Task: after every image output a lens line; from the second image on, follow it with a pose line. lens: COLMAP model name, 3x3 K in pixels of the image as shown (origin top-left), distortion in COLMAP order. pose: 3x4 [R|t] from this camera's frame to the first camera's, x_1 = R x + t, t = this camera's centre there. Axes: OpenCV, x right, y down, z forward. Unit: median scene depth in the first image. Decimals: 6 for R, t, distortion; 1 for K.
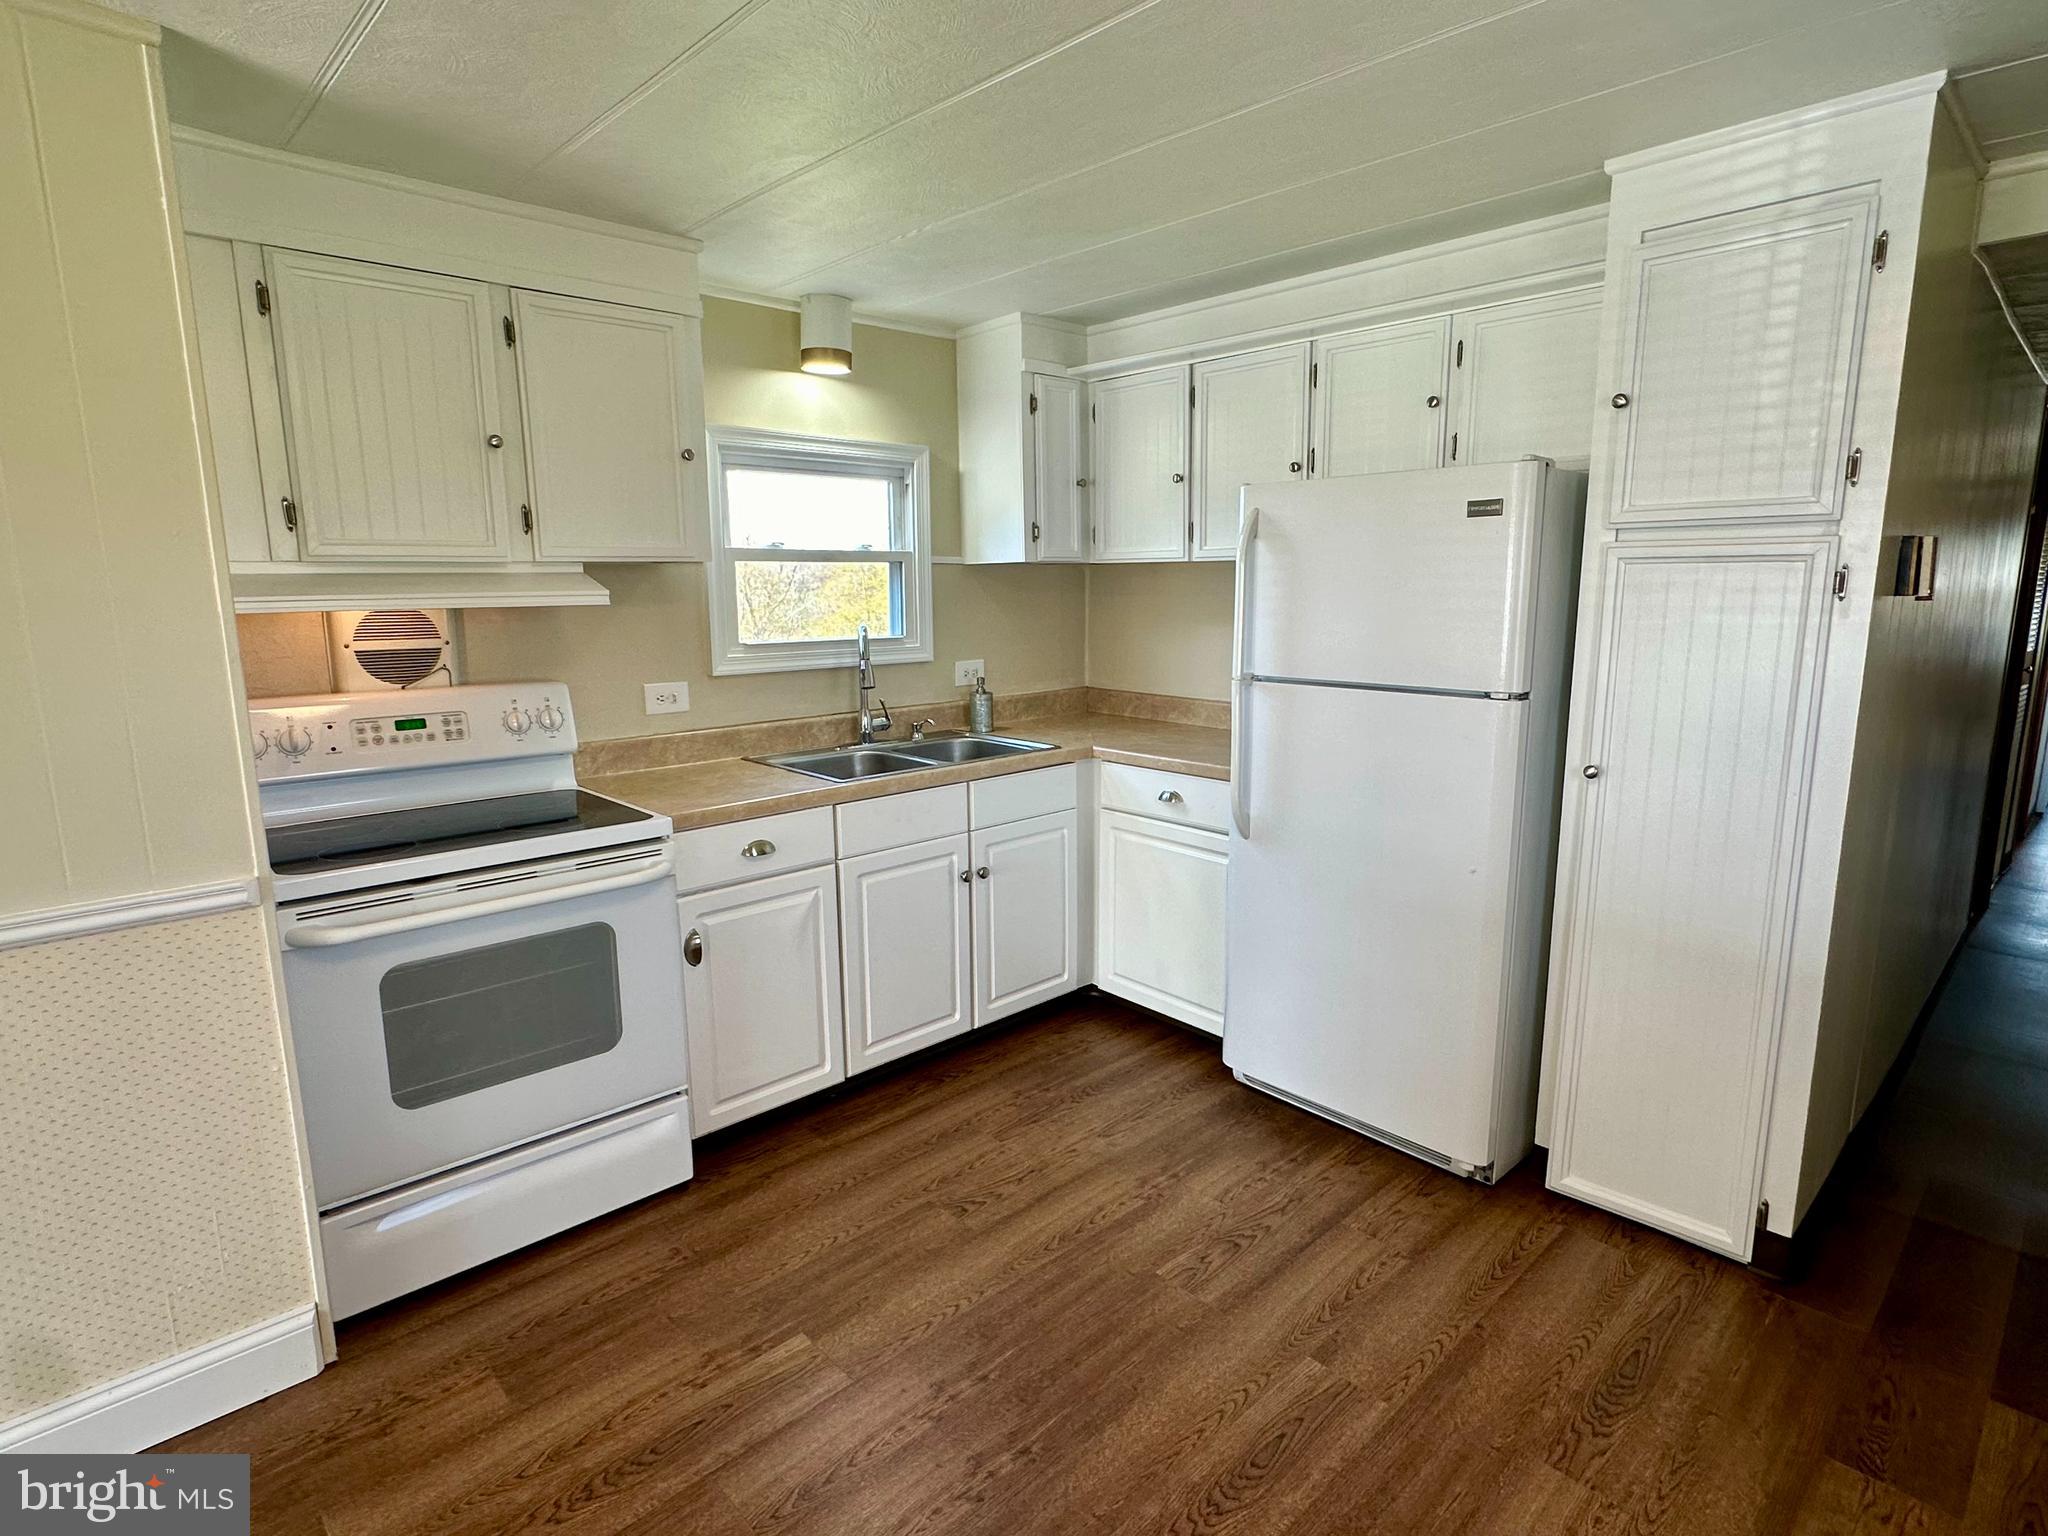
lens RADIAL K [[1062.0, 0, 1019.8], [0, 1062.0, 773.8], [0, 0, 1]] dist [-0.008150, 0.003954]
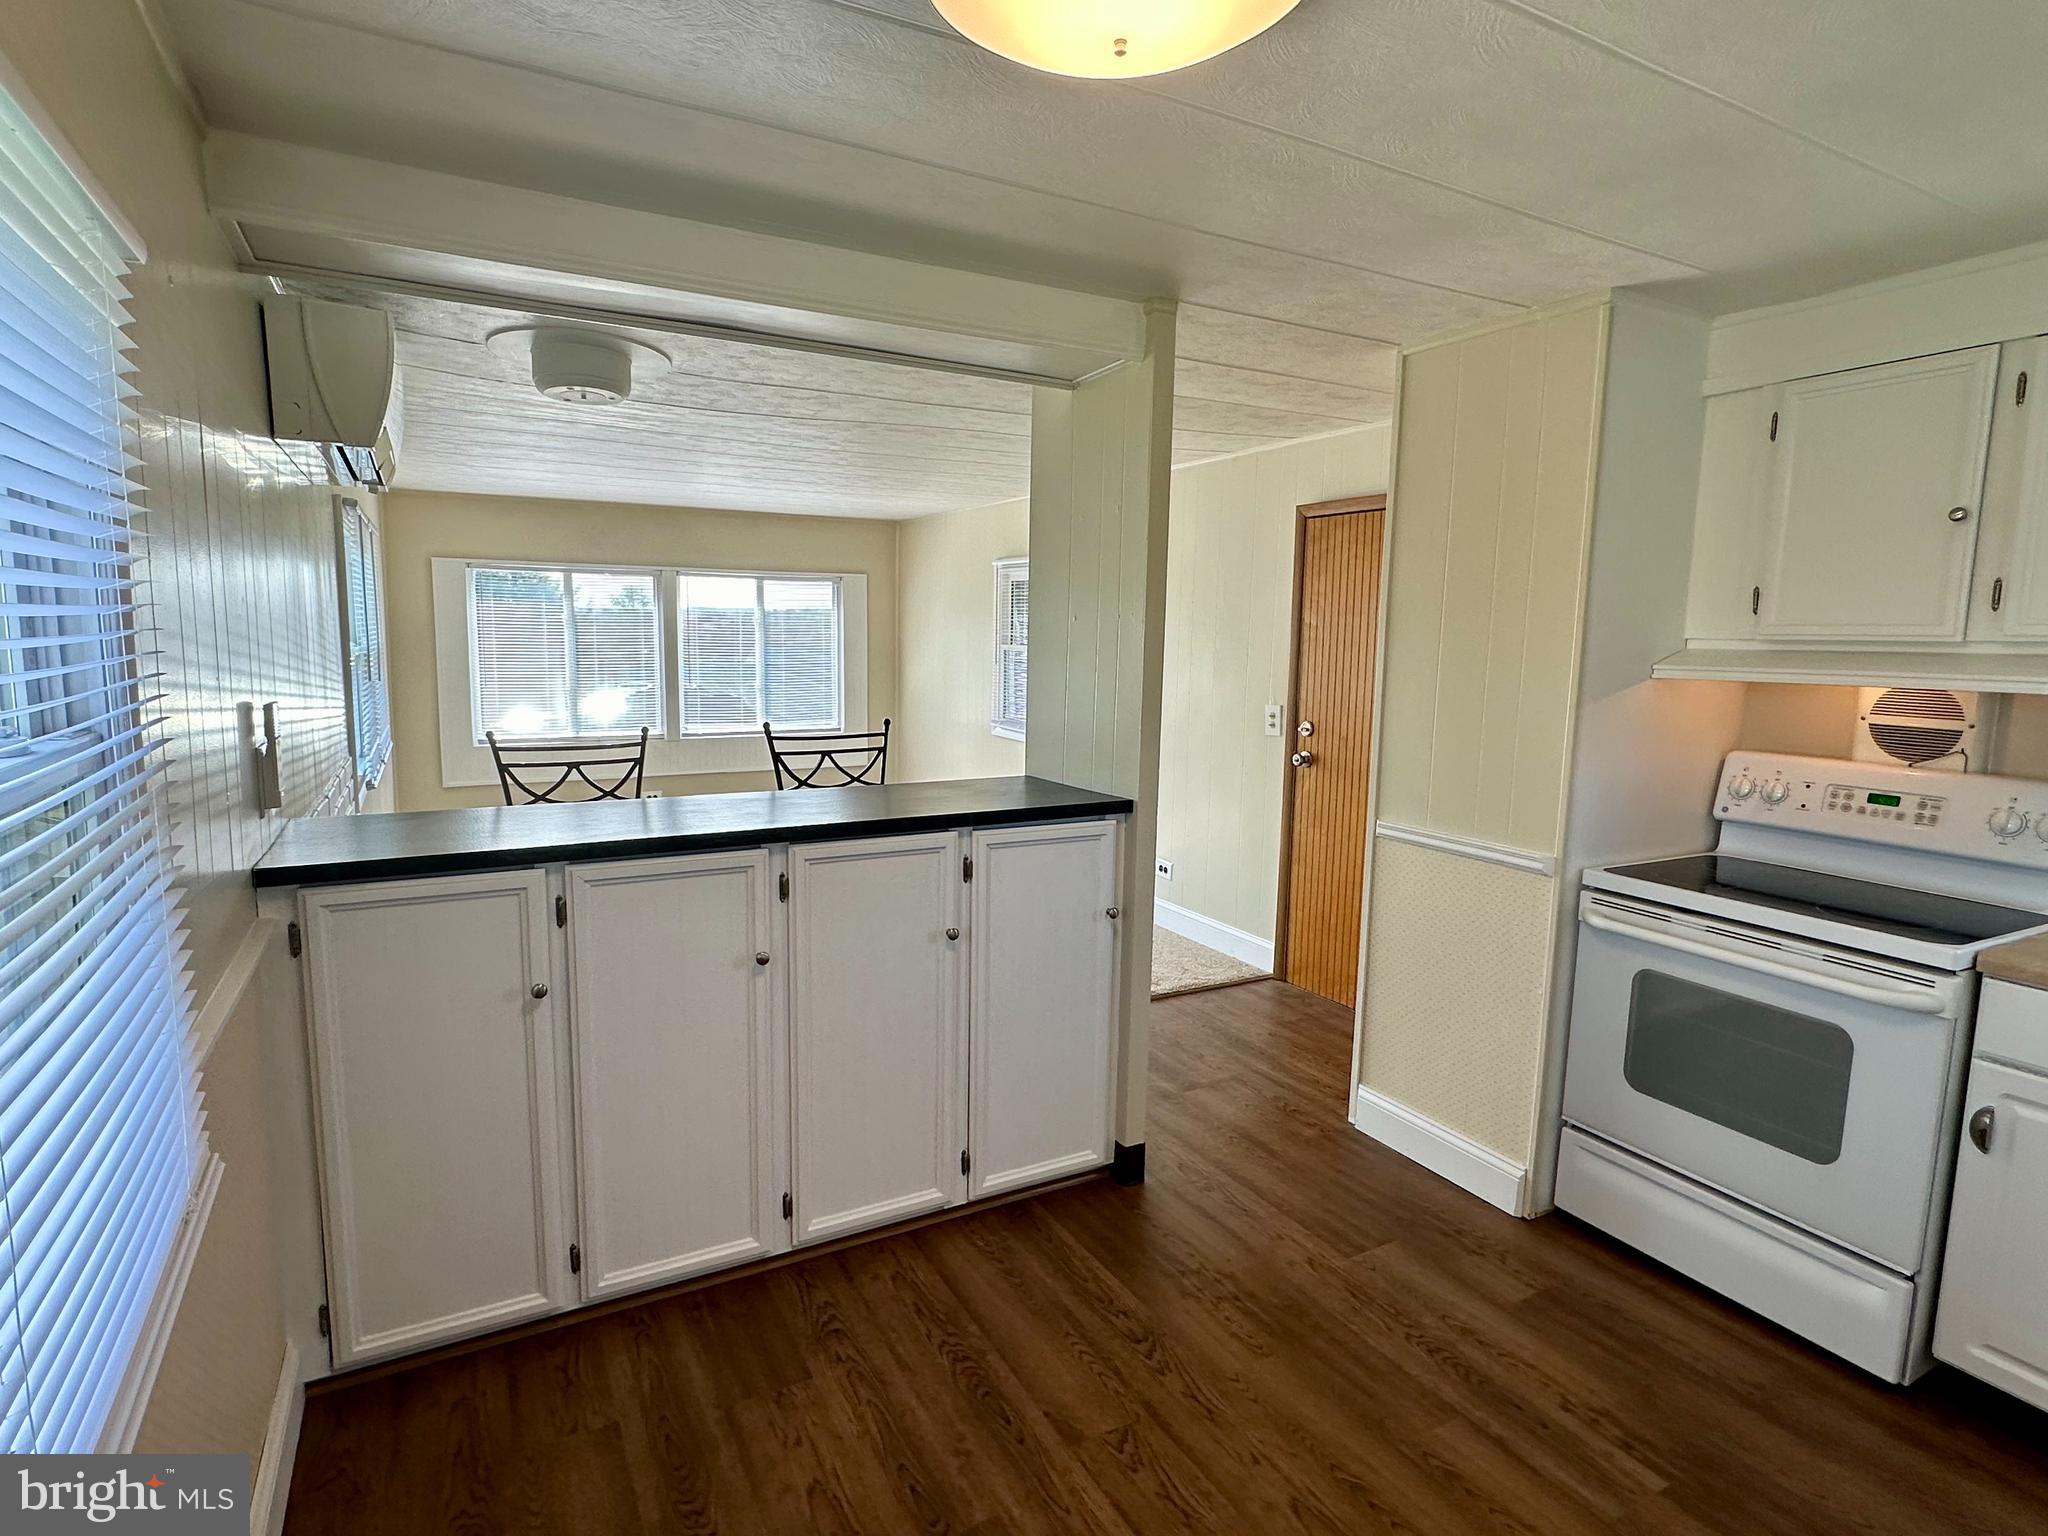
lens RADIAL K [[1062.0, 0, 1030.0], [0, 1062.0, 766.3], [0, 0, 1]] dist [-0.008150, 0.003954]
pose [[-0.250761, 0.122641, -0.960249, 0.610020], [-0.190683, 0.966251, 0.173203, -0.099670], [0.949083, 0.226536, -0.218913, 0.453955]]
